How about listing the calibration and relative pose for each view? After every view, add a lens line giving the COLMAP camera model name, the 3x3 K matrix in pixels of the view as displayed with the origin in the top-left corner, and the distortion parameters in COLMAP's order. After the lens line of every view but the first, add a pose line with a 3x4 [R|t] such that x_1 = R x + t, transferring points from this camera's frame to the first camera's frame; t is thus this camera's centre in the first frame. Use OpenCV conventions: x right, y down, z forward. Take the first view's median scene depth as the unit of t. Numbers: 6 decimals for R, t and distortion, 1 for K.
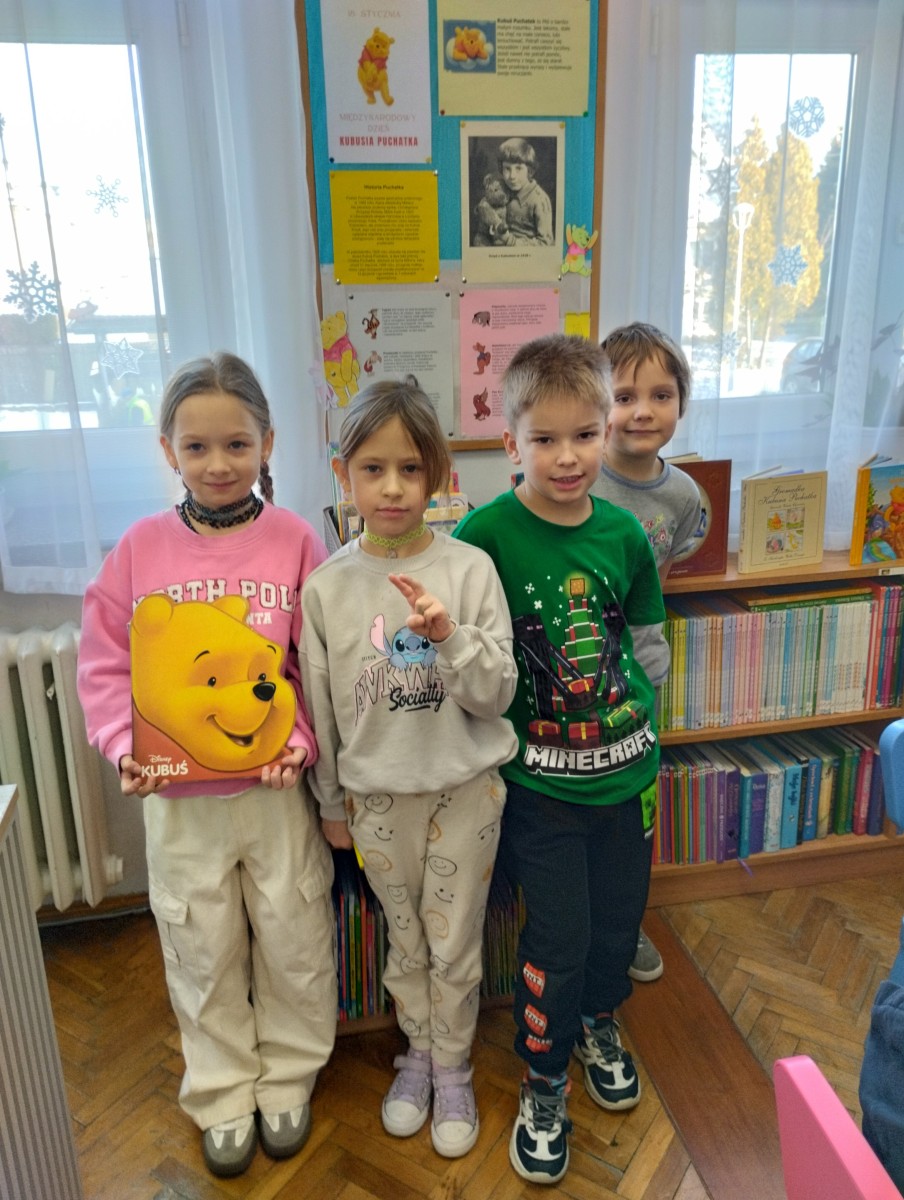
lens RADIAL K [[1032.1, 0, 456.1], [0, 1032.1, 593.6], [0, 0, 1]] dist [0.070754, -0.092804]
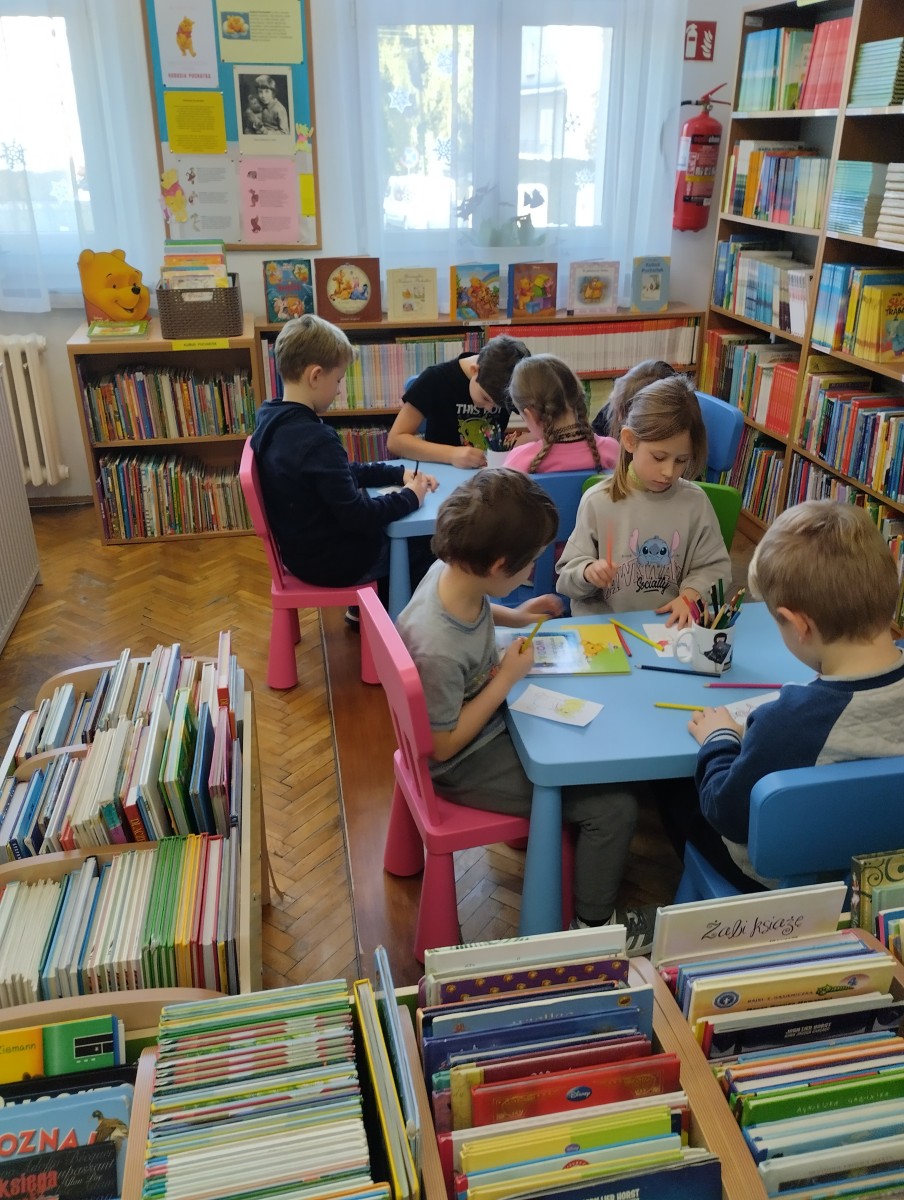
lens RADIAL K [[1032.1, 0, 451.2], [0, 1032.1, 607.4], [0, 0, 1]] dist [0.070754, -0.092804]
pose [[0.999143, 0.035569, -0.021183, 0.461415], [-0.032598, 0.991361, 0.127044, 0.261552], [0.025519, -0.126244, 0.991671, -0.970581]]
